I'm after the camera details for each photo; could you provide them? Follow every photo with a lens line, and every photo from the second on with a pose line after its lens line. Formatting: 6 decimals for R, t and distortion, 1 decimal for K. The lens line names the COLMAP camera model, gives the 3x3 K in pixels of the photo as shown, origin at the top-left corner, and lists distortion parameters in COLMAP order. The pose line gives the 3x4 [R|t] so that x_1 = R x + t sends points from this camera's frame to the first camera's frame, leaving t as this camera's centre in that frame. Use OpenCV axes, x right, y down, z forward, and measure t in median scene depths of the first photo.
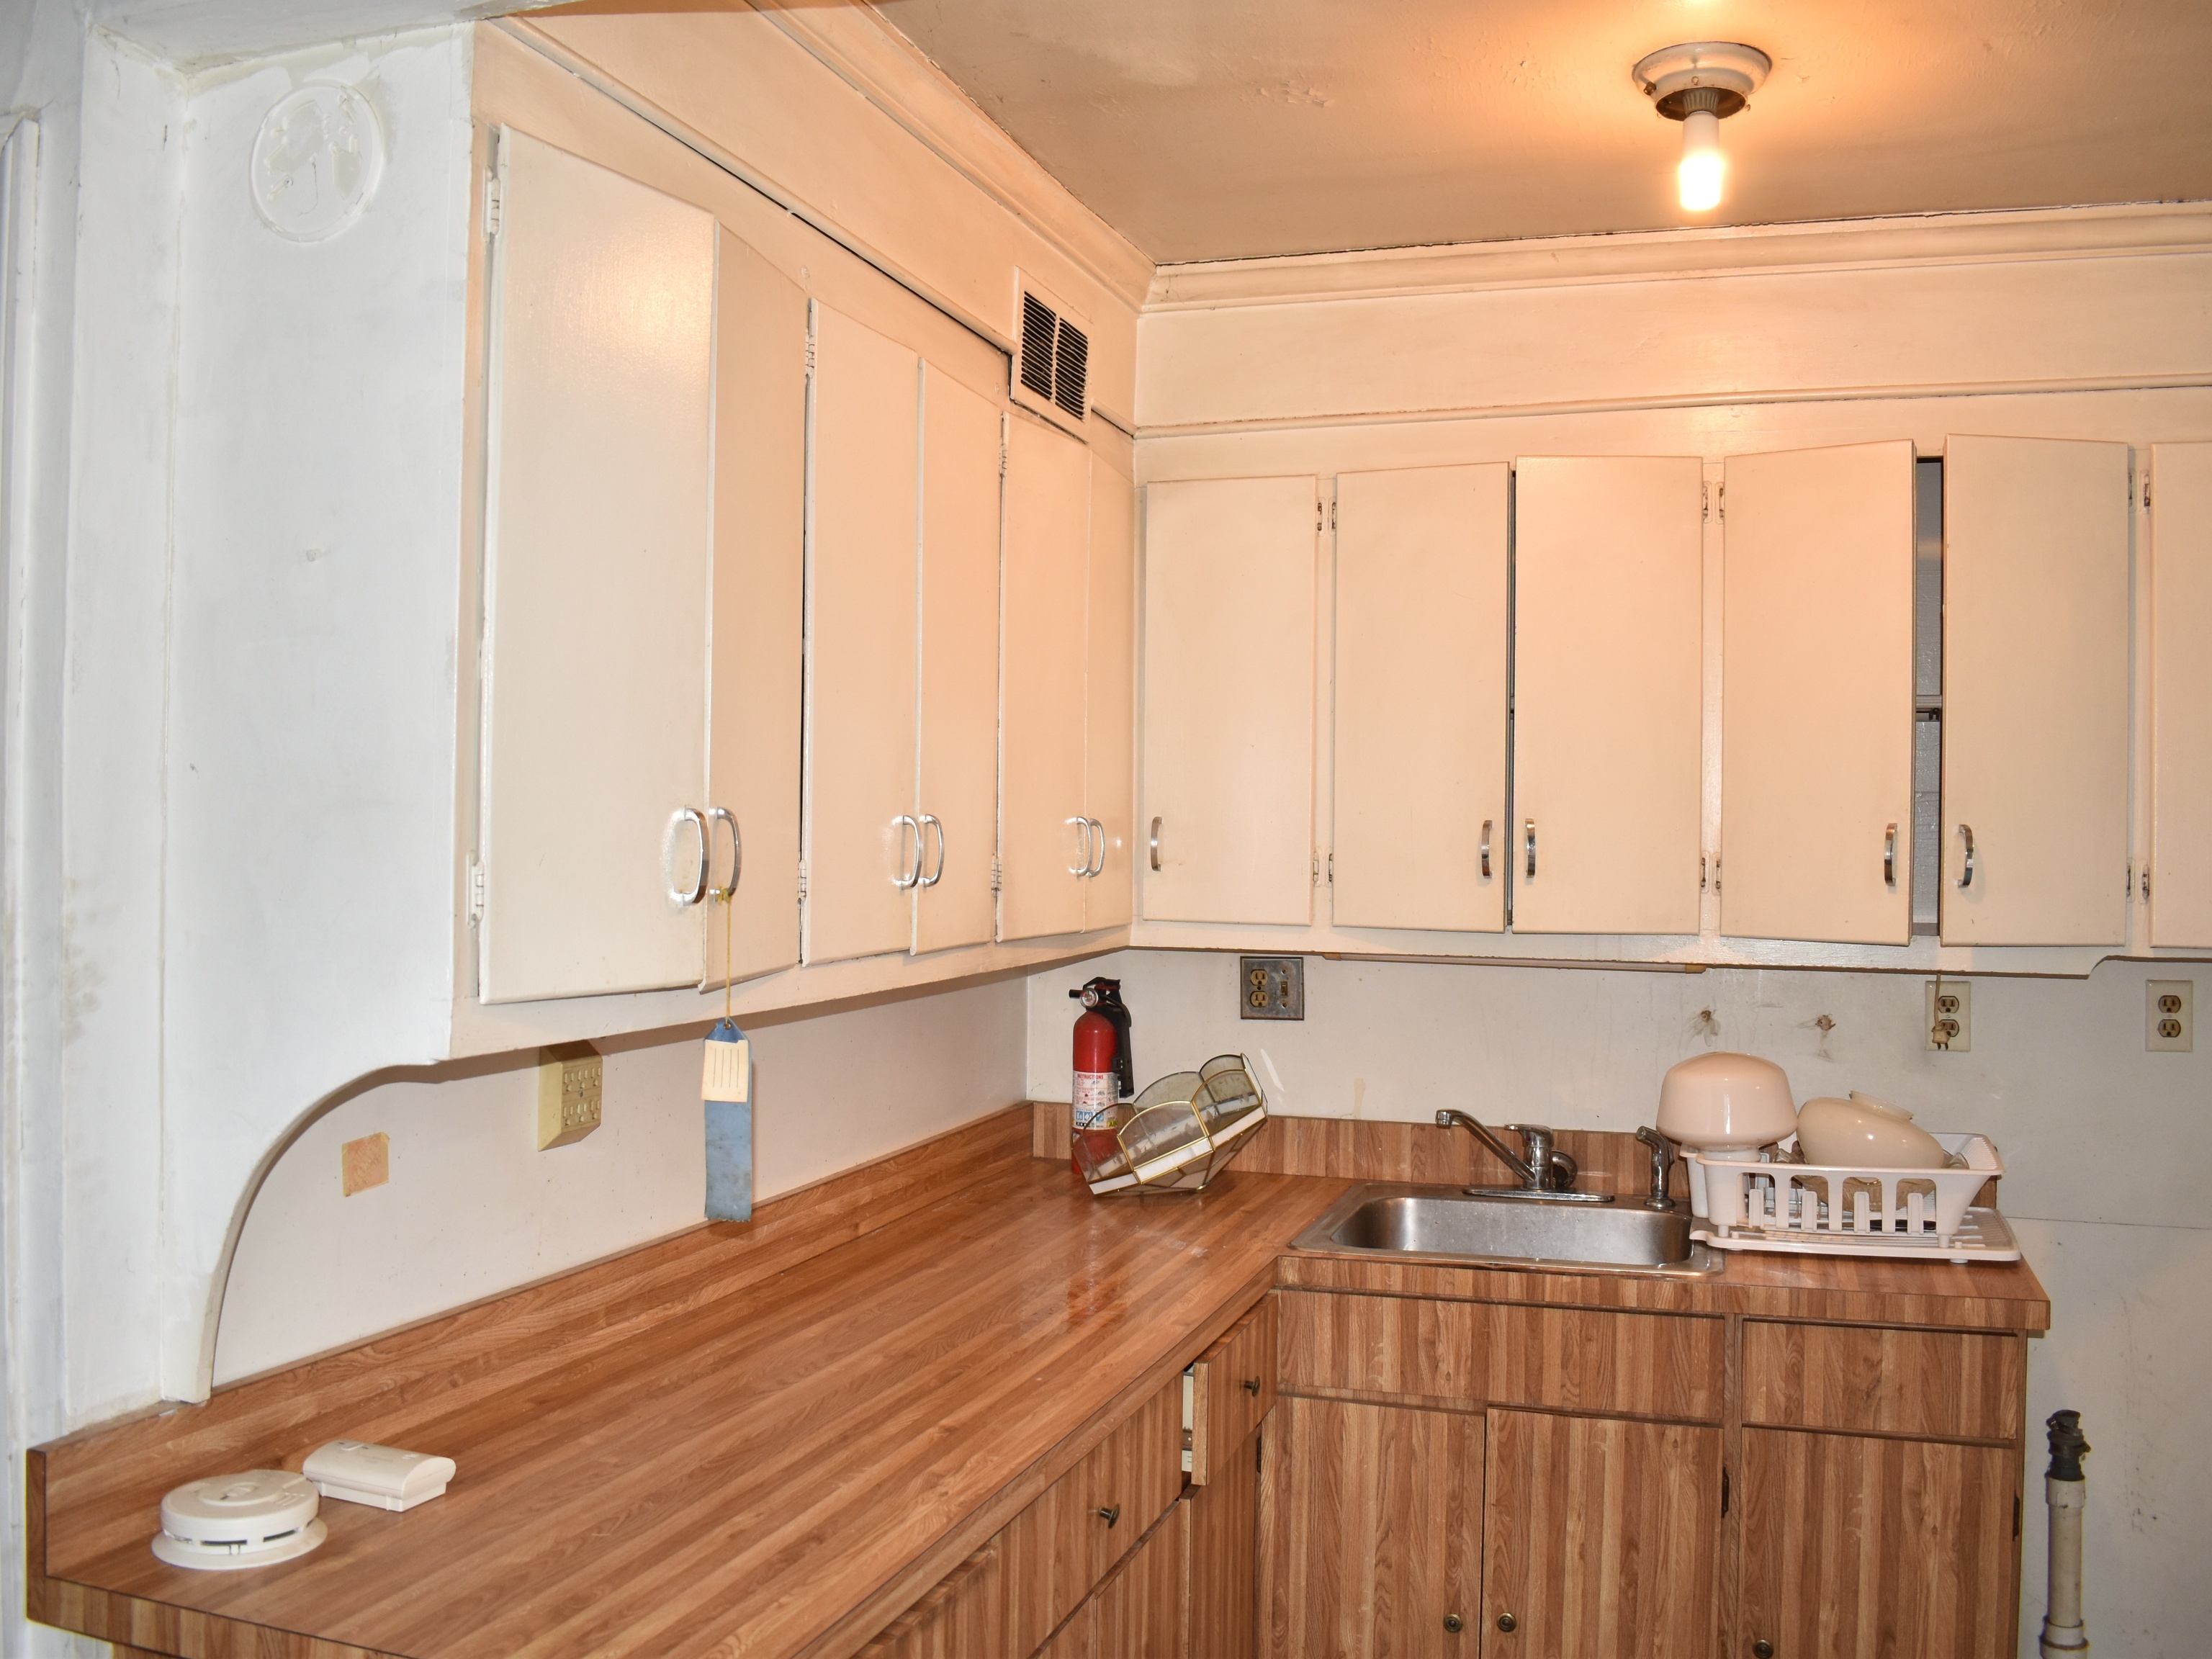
lens RADIAL K [[1959.5, 0, 1120.8], [0, 1959.5, 794.3], [0, 0, 1]] dist [-0.098320, 0.022056]
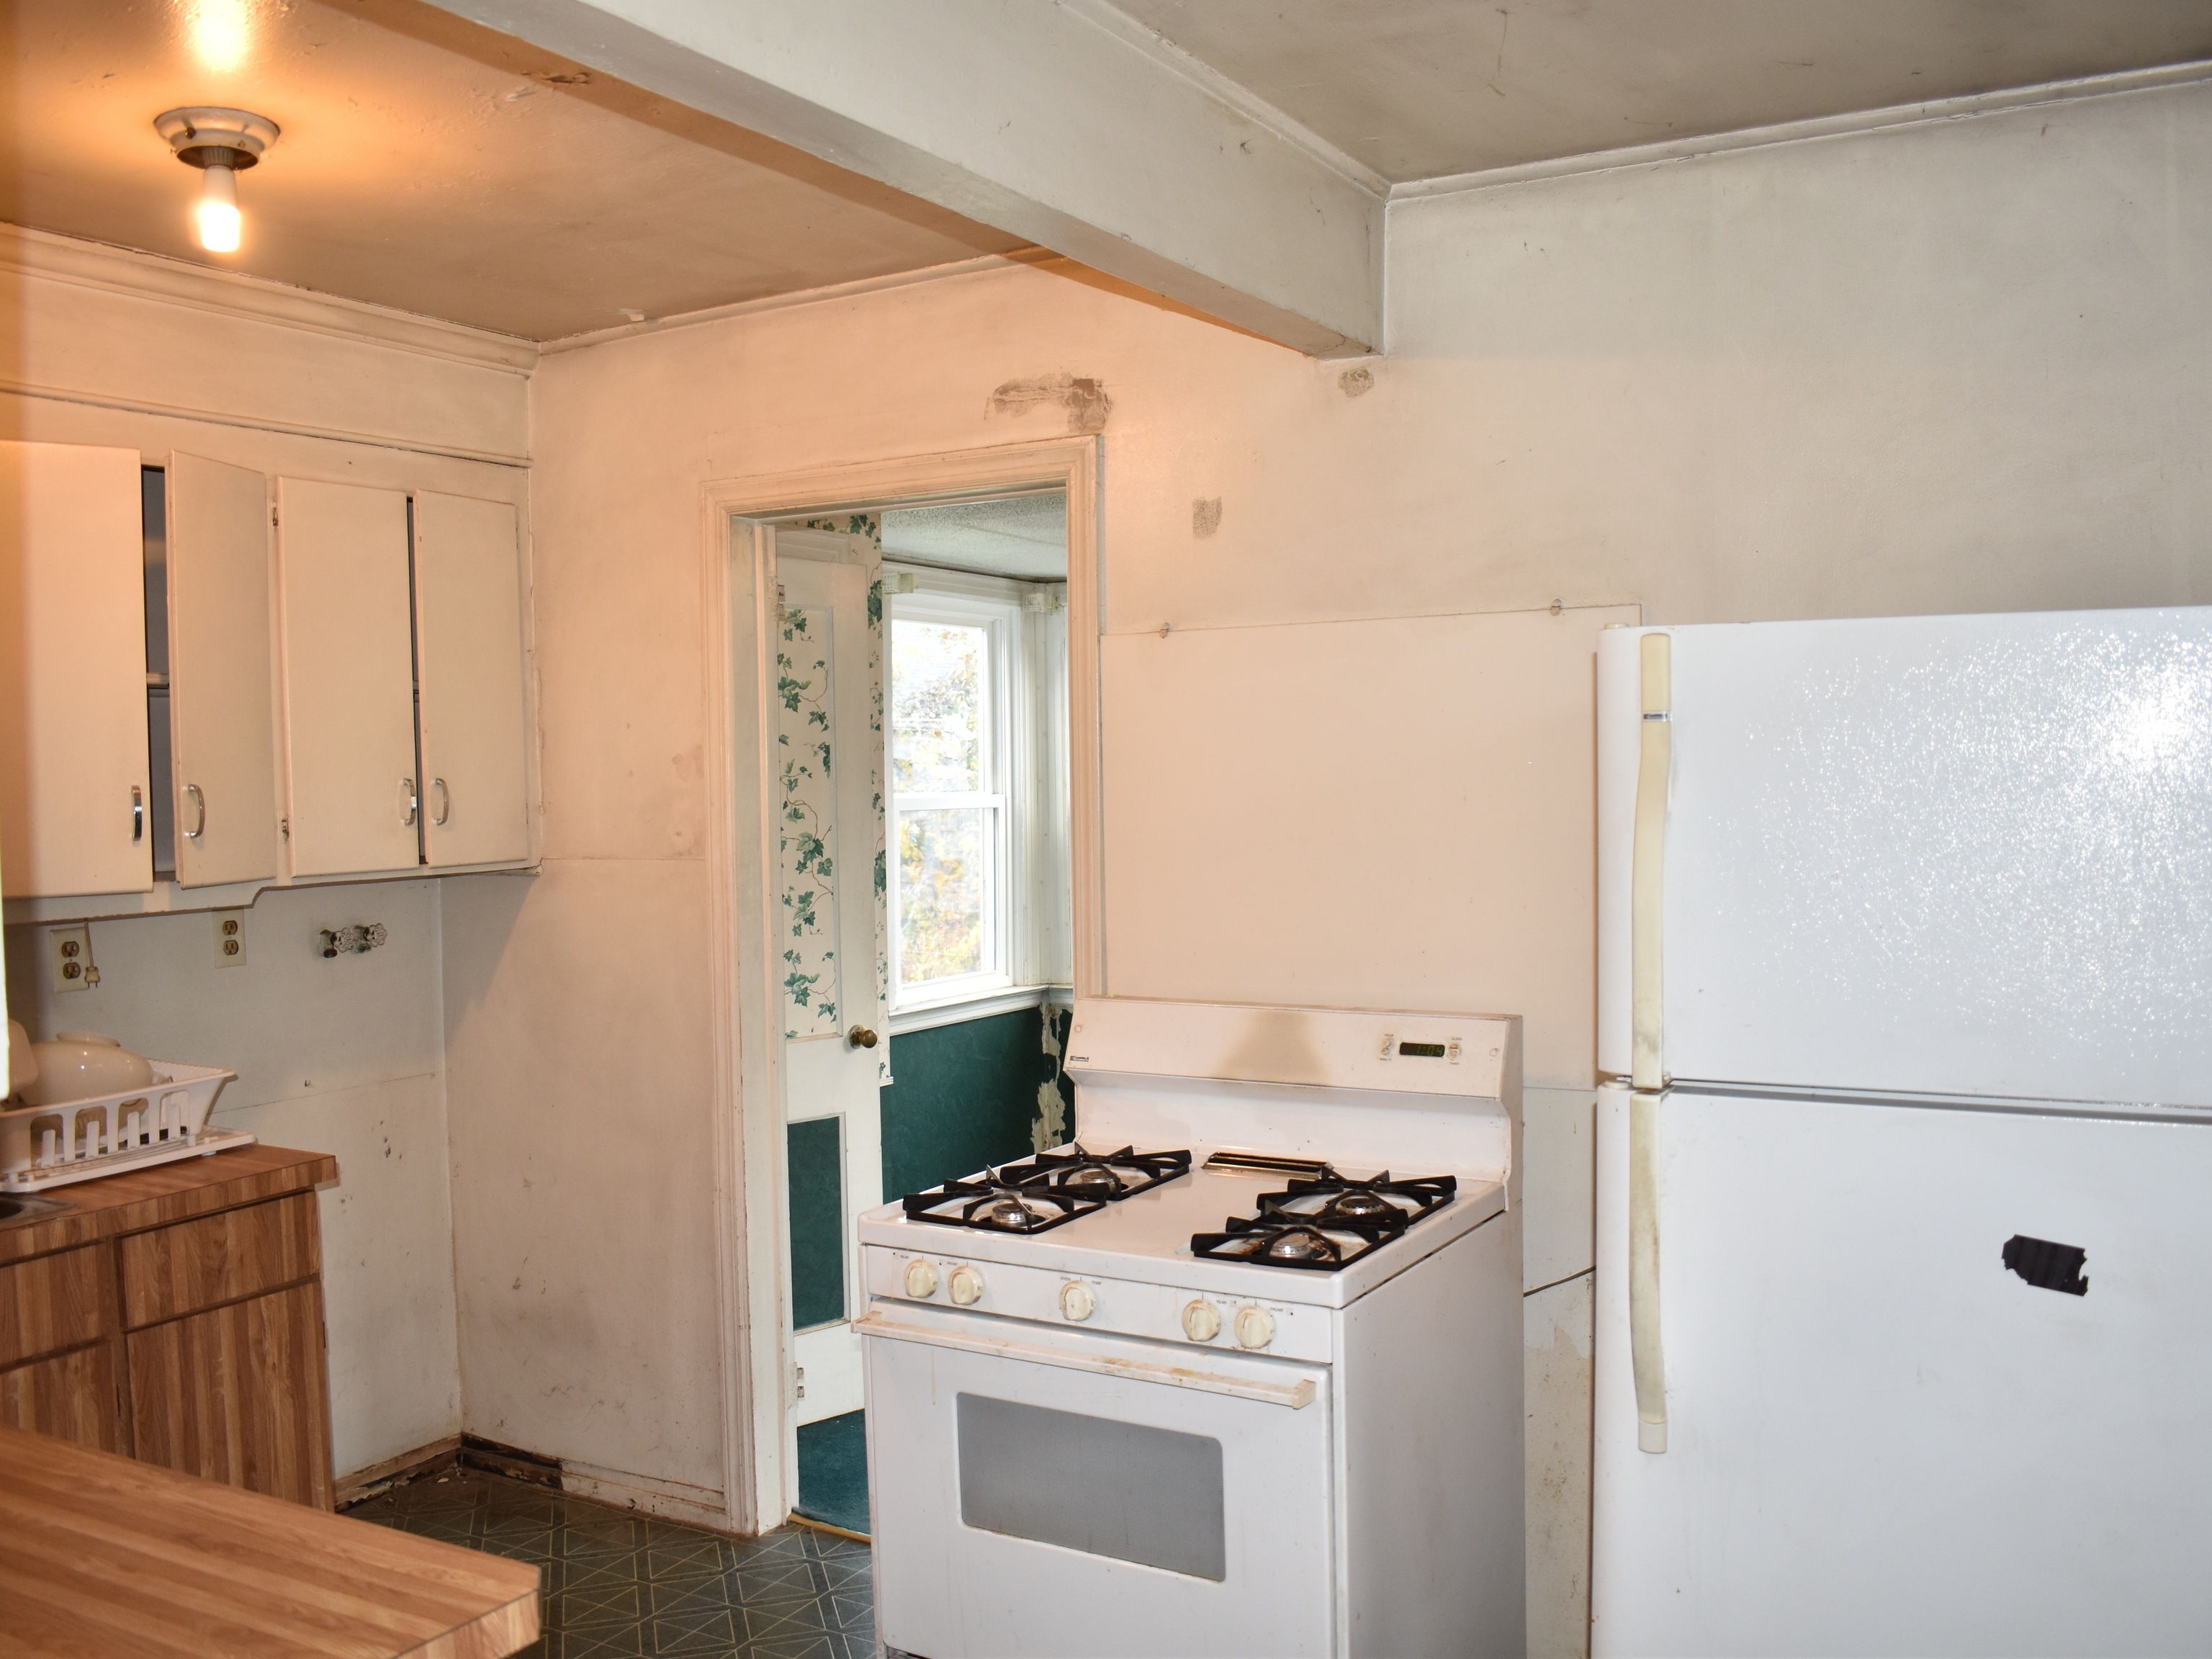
lens RADIAL K [[1959.5, 0, 1120.8], [0, 1959.5, 794.3], [0, 0, 1]] dist [-0.098320, 0.022056]
pose [[0.206764, -0.035196, 0.977758, -0.619251], [0.024709, 0.999222, 0.030743, -0.000270], [-0.978079, 0.017803, 0.207473, 0.210651]]
